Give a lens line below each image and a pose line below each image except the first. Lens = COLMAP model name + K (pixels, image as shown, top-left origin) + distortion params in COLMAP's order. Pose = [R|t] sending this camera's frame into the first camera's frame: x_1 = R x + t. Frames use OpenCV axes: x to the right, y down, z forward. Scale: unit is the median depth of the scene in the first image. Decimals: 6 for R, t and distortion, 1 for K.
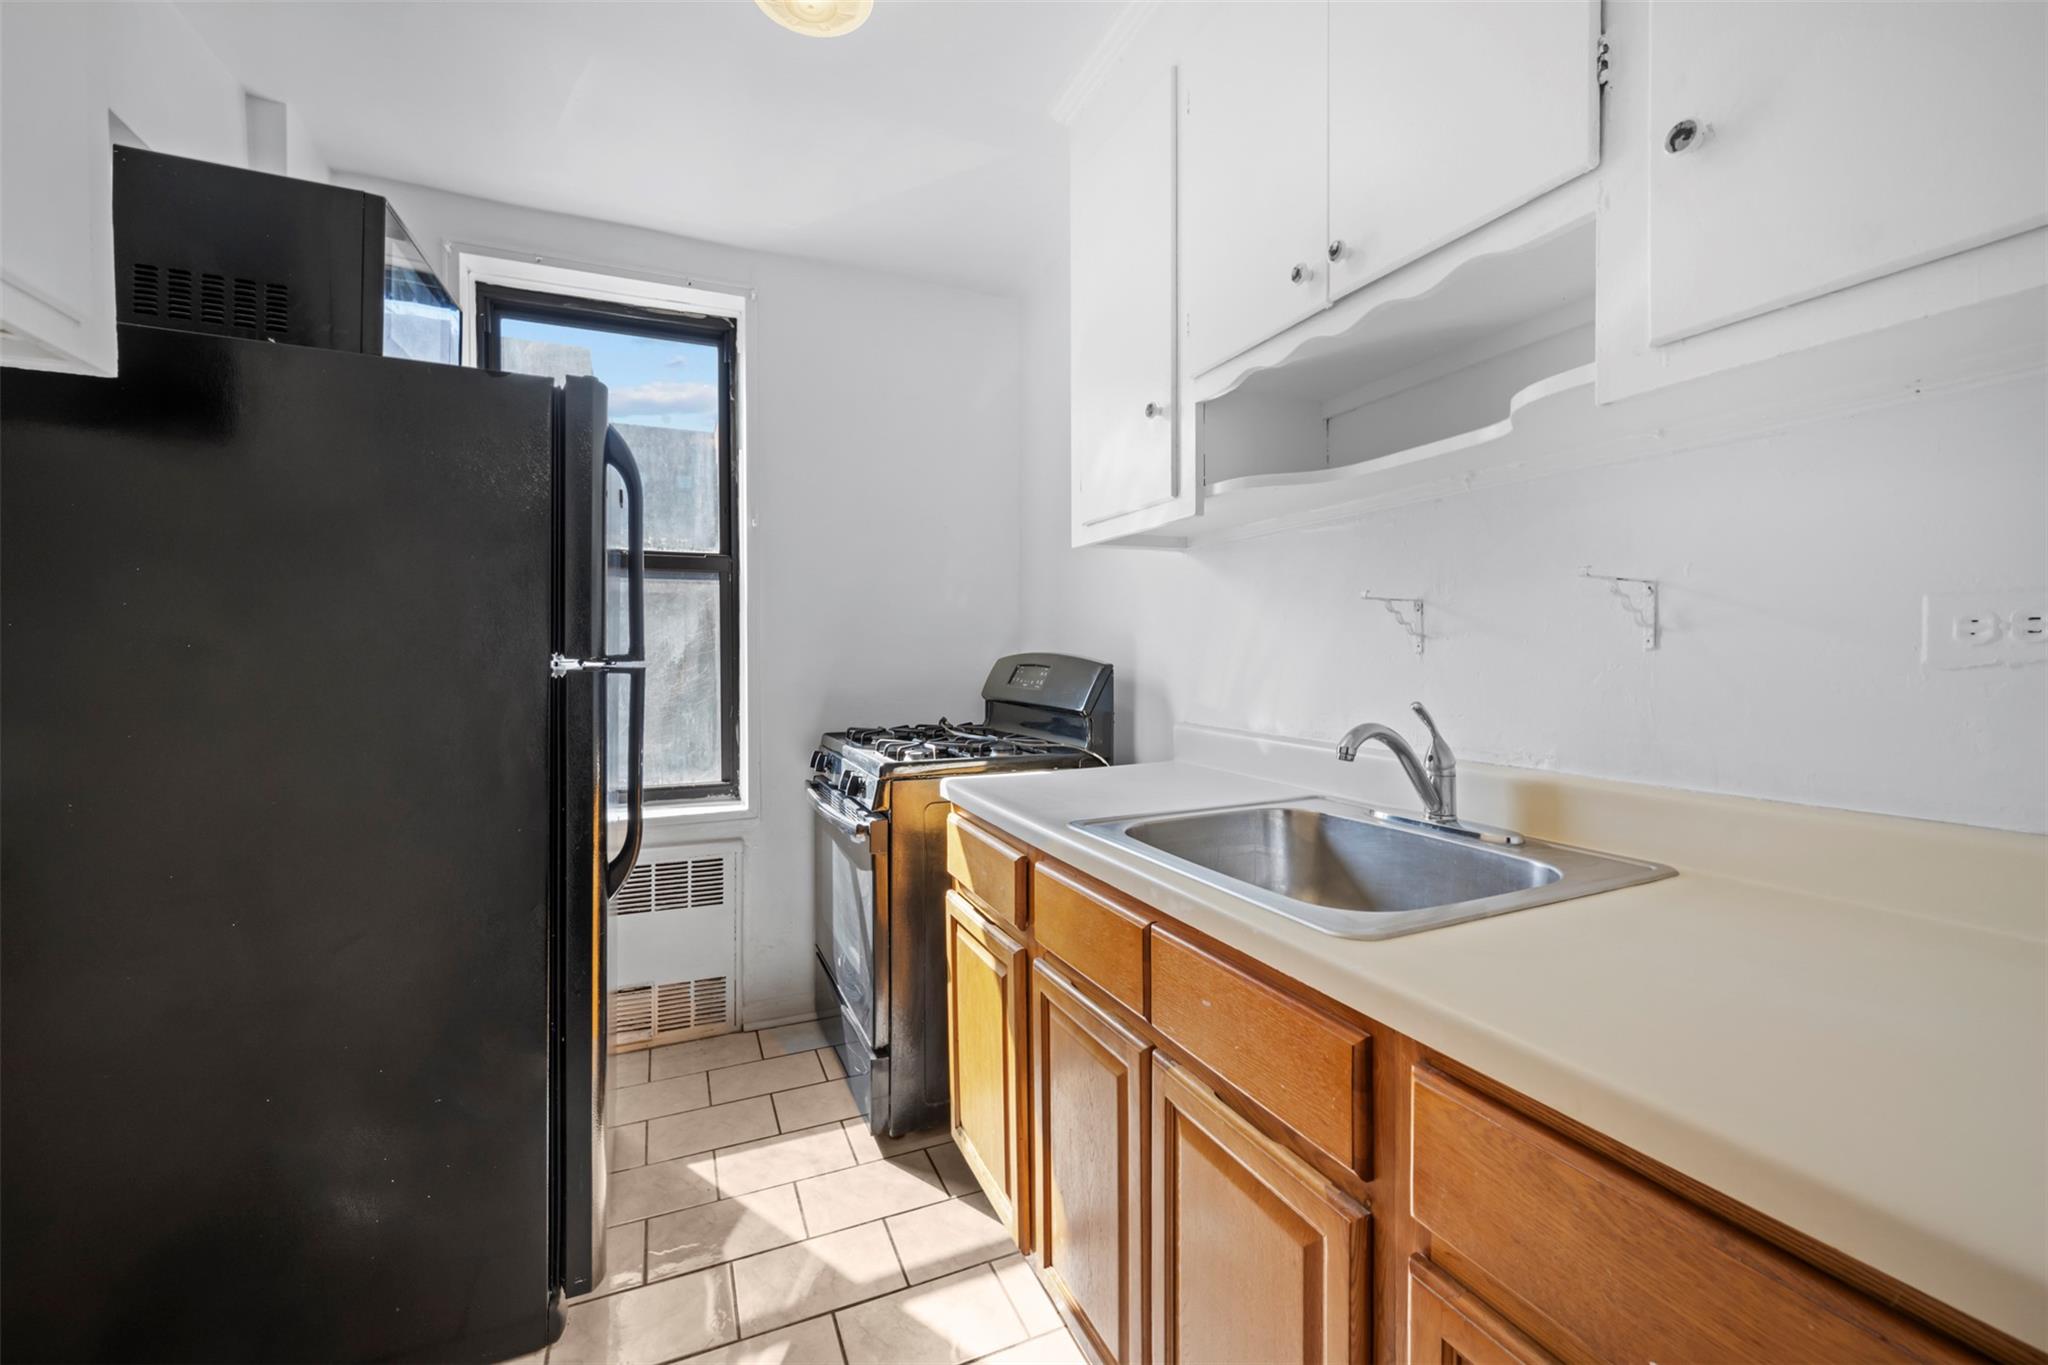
lens RADIAL K [[823.2, 0, 1028.9], [0, 823.2, 675.8], [0, 0, 1]] dist [0.000564, 0.000221]
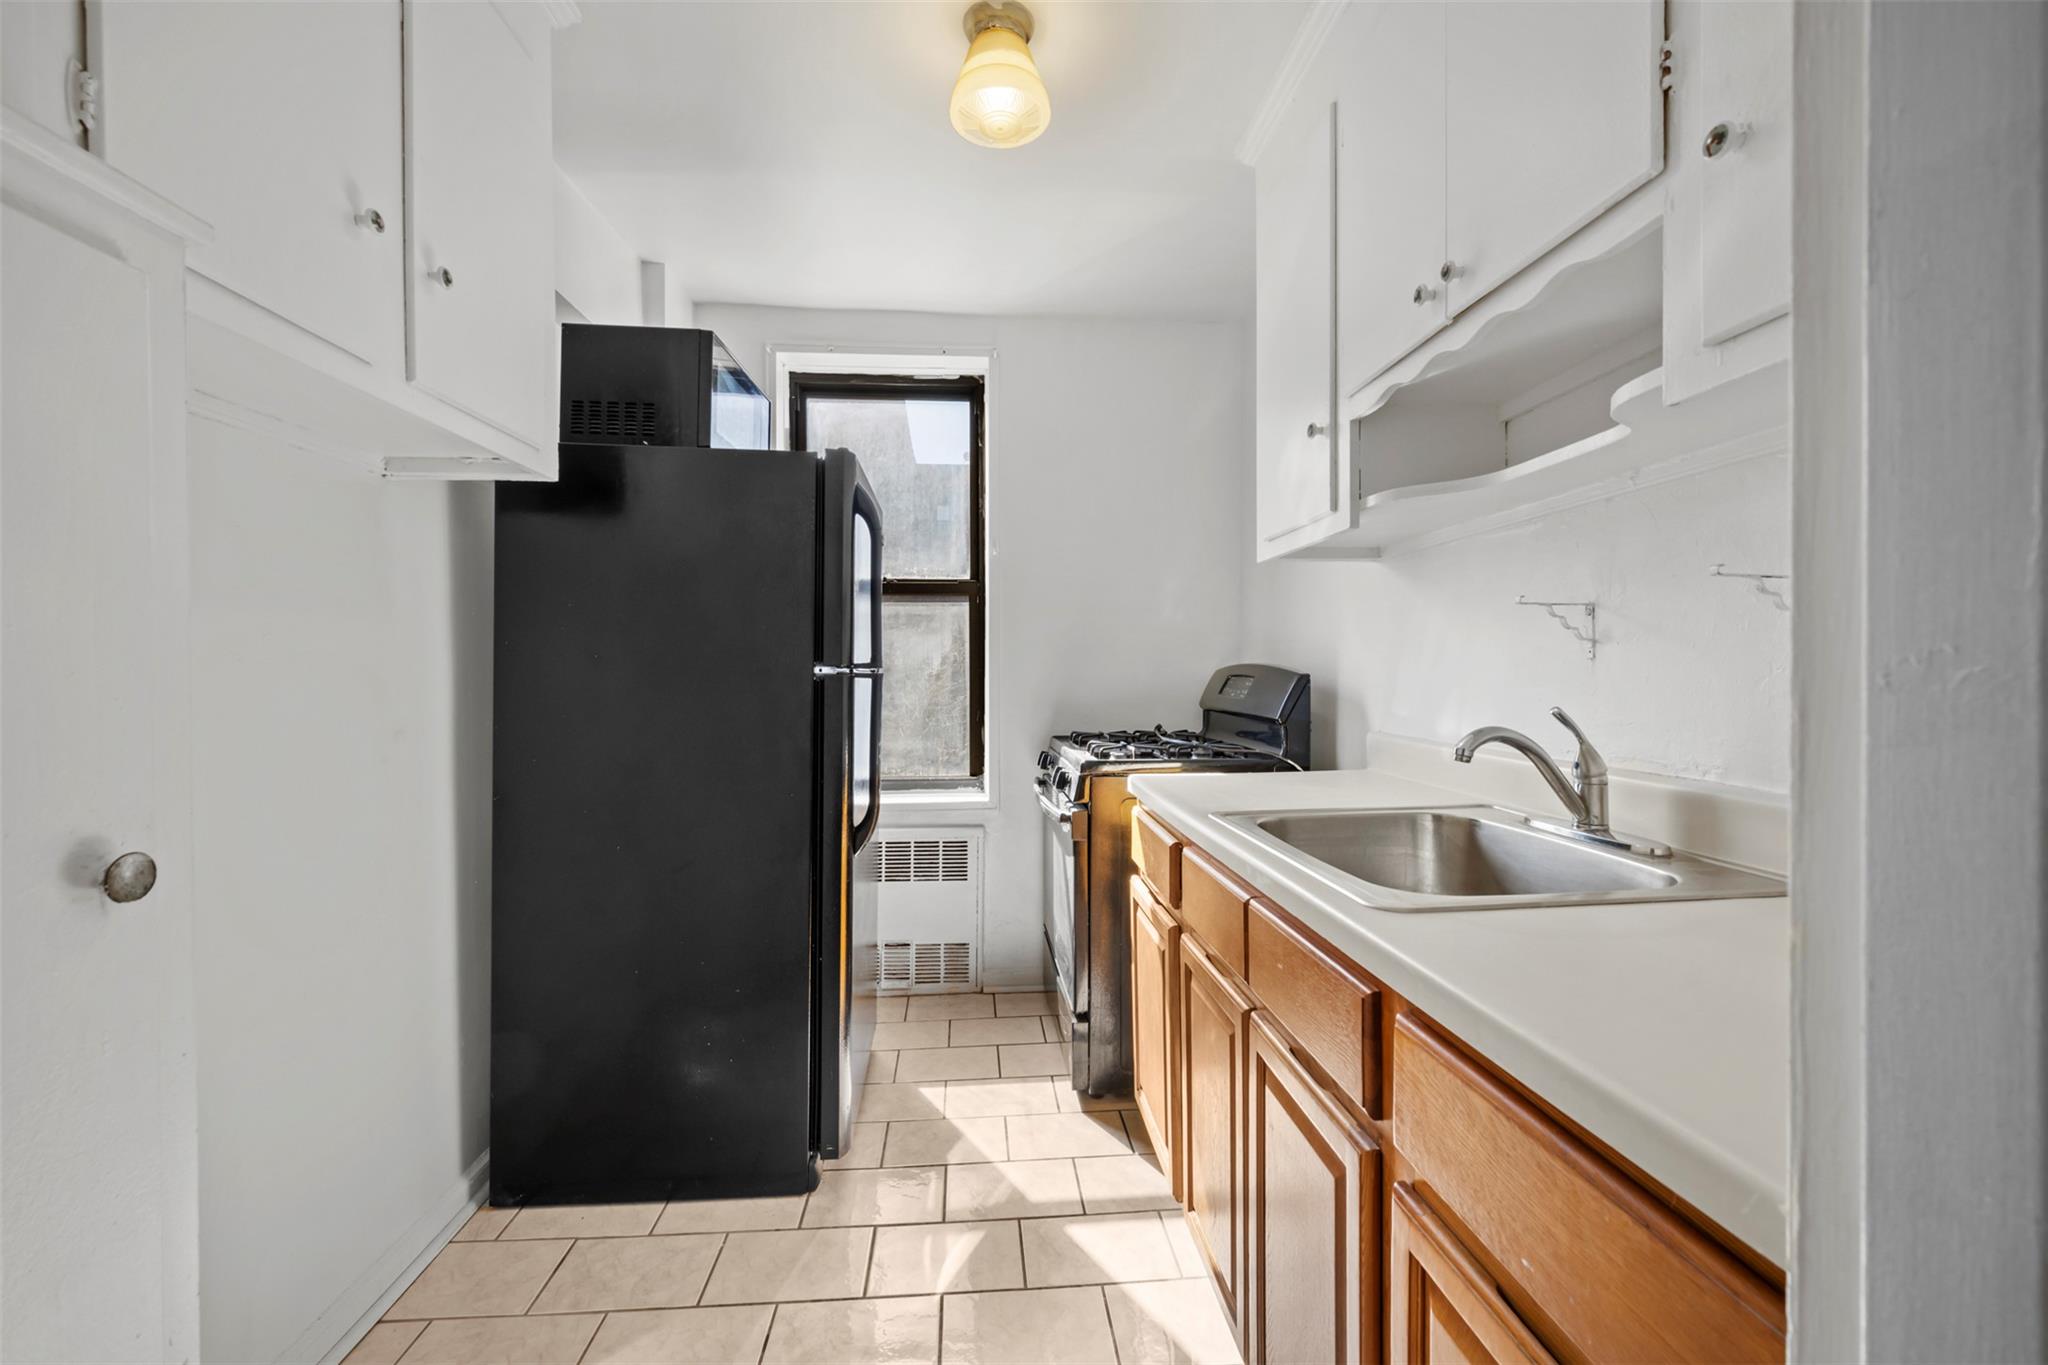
lens RADIAL K [[802.3, 0, 1029.9], [0, 802.3, 687.6], [0, 0, 1]] dist [0.000053, -0.000543]
pose [[0.947667, 0.007620, -0.319168, 0.107219], [-0.008738, 0.999960, -0.002073, 0.009523], [0.319140, 0.004753, 0.947696, -0.069357]]
